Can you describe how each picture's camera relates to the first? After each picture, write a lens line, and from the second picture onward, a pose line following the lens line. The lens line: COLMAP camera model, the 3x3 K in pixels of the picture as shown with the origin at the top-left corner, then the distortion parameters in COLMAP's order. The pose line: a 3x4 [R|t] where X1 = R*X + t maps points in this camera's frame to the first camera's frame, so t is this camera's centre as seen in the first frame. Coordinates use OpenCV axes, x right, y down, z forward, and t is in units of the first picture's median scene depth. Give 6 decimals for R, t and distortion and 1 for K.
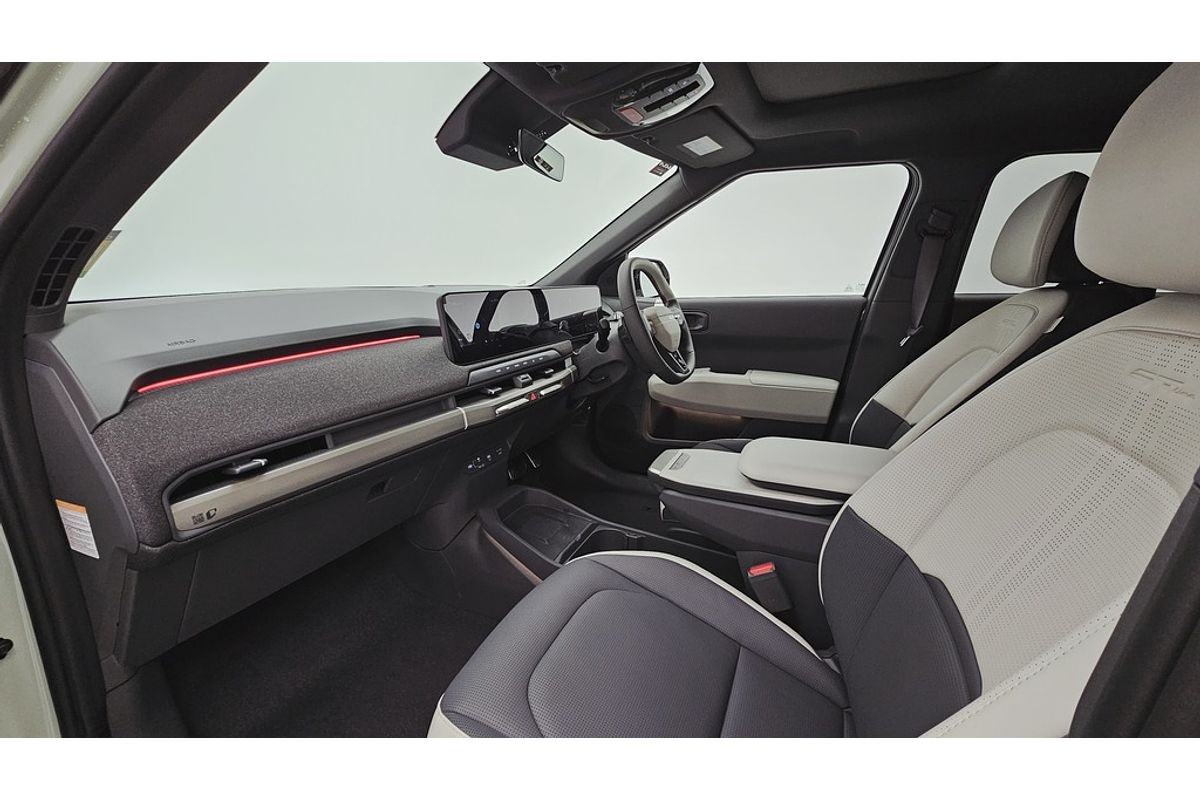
lens RADIAL K [[482.7, 0, 604.2], [0, 482.7, 395.8], [0, 0, 1]] dist [0.000601, -0.000070]
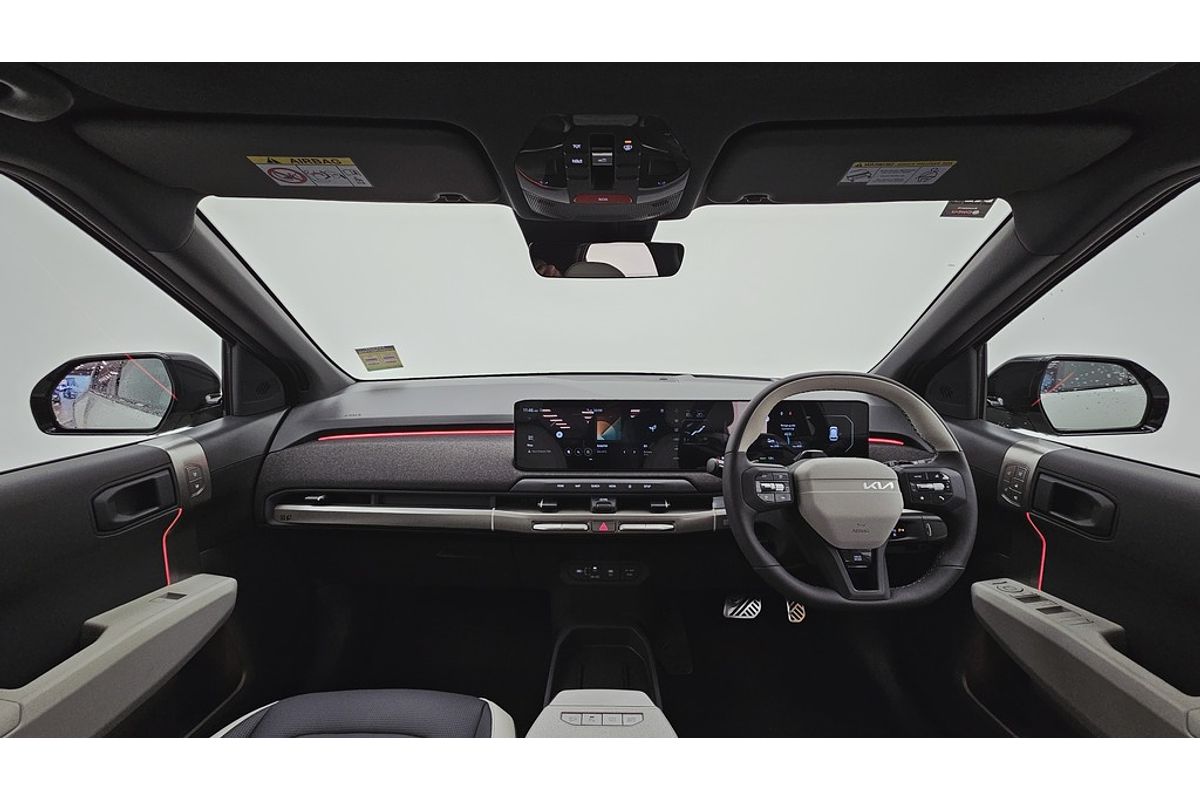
lens RADIAL K [[482.7, 0, 598.3], [0, 482.7, 397.9], [0, 0, 1]] dist [0.000601, -0.000070]
pose [[0.402935, 0.146553, -0.903419, 0.566808], [-0.222827, 0.973103, 0.058473, -0.259139], [0.887689, 0.177746, 0.424753, 0.572576]]
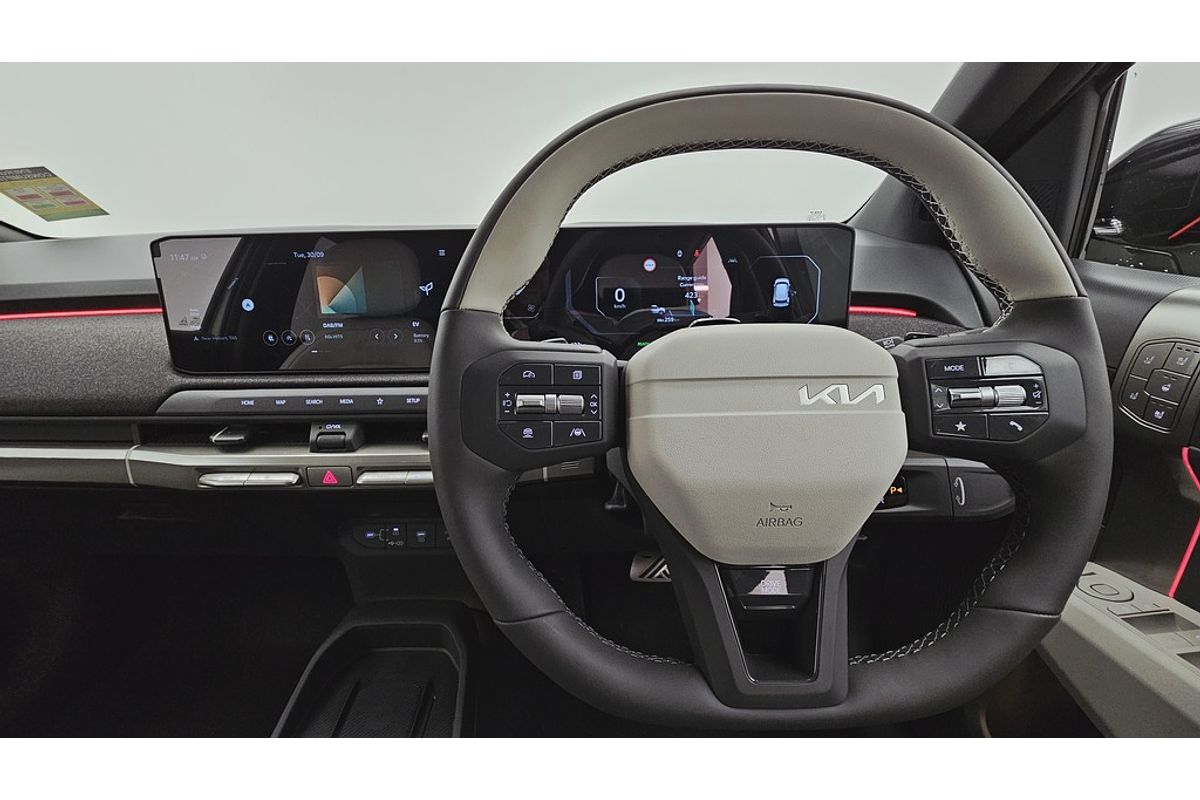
lens RADIAL K [[482.7, 0, 597.7], [0, 482.7, 395.4], [0, 0, 1]] dist [0.000601, -0.000070]
pose [[0.395779, 0.301765, -0.867350, 0.307709], [-0.204504, 0.949716, 0.237104, -0.221606], [0.895286, 0.083536, 0.437590, 0.991588]]
